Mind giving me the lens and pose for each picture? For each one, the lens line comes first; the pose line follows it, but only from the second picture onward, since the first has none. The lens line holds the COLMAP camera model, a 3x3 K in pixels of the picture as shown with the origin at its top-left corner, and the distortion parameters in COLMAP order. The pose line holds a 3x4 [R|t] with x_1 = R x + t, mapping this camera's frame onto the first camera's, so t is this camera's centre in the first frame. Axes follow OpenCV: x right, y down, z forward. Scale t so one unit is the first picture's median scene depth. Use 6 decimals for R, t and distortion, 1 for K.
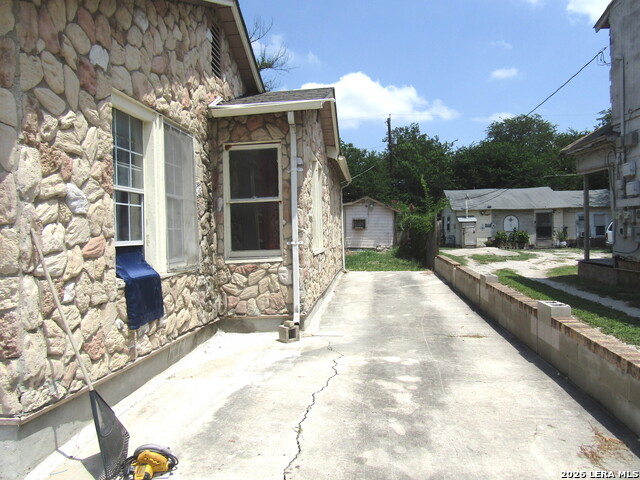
lens RADIAL K [[456.4, 0, 319.7], [0, 456.4, 239.7], [0, 0, 1]] dist [-0.013220, 0.011894]
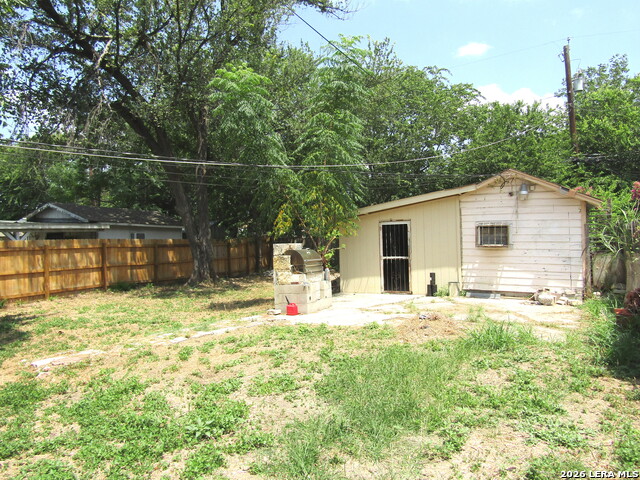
lens RADIAL K [[456.4, 0, 323.6], [0, 456.4, 239.3], [0, 0, 1]] dist [-0.013220, 0.011894]
pose [[0.942336, -0.007573, -0.334582, 0.057734], [-0.000450, 0.999714, -0.023896, -0.015242], [0.334668, 0.022669, 0.942063, 0.397800]]
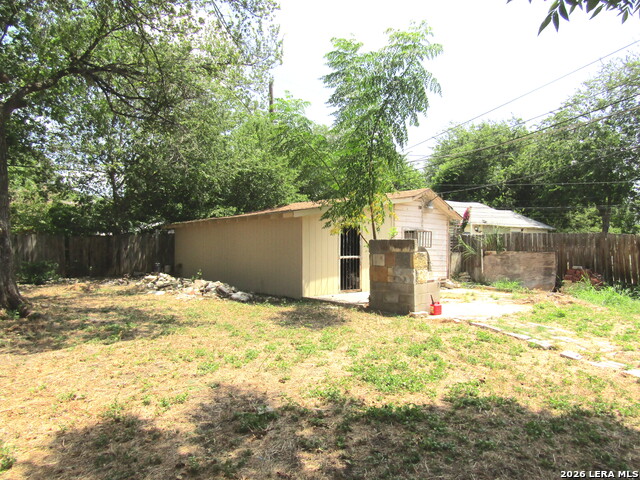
lens RADIAL K [[456.4, 0, 323.6], [0, 456.4, 243.2], [0, 0, 1]] dist [-0.013220, 0.011894]
pose [[0.687198, 0.019727, 0.726203, -0.281659], [0.004751, 0.999488, -0.031647, -0.009148], [-0.726455, 0.025198, 0.686752, 0.515403]]
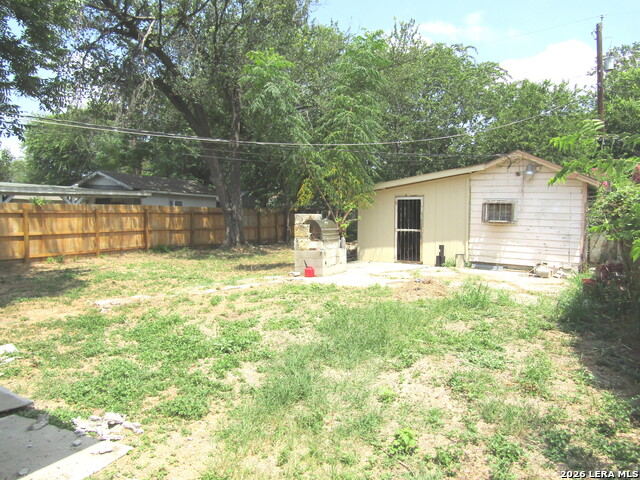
lens RADIAL K [[456.4, 0, 322.9], [0, 456.4, 237.5], [0, 0, 1]] dist [-0.013220, 0.011894]
pose [[0.915718, 0.043233, -0.399489, 0.078896], [-0.032373, 0.998901, 0.033896, -0.013953], [0.400516, -0.018107, 0.916111, 0.370838]]
